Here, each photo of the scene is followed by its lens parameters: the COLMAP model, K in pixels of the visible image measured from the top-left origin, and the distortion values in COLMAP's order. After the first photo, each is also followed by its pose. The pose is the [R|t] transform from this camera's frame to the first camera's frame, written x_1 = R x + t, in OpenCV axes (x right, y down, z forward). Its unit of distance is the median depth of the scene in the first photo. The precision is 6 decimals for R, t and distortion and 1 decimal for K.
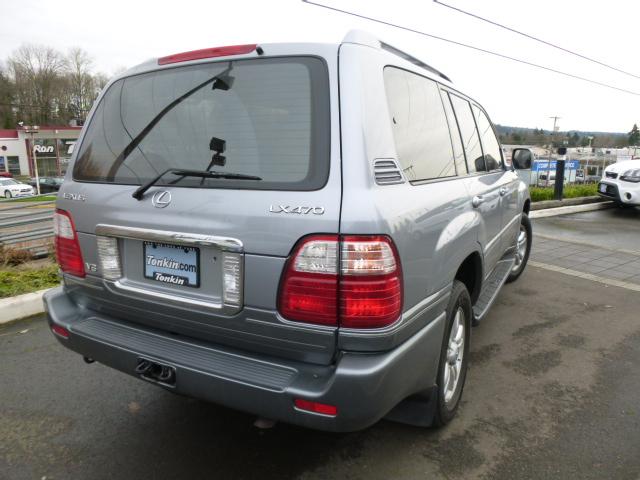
lens RADIAL K [[494.3, 0, 320.0], [0, 494.3, 240.0], [0, 0, 1]] dist [-0.049836, 0.002697]
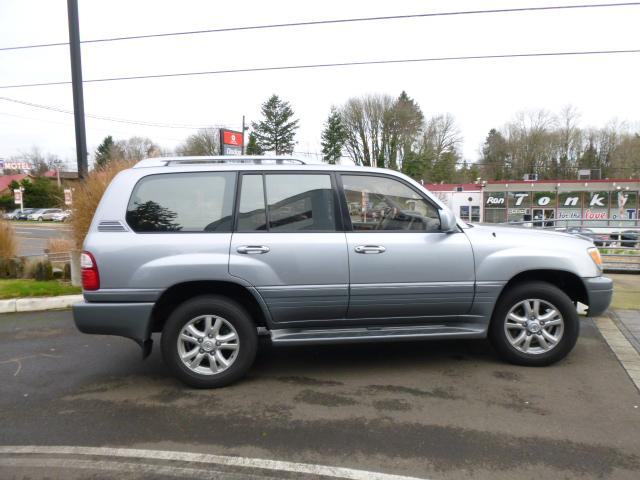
lens RADIAL K [[494.3, 0, 320.0], [0, 494.3, 240.0], [0, 0, 1]] dist [-0.049836, 0.002697]
pose [[0.550346, 0.066423, -0.832291, 1.955349], [-0.149626, 0.988539, -0.020046, -0.133879], [0.821421, 0.135565, 0.553977, 0.429727]]
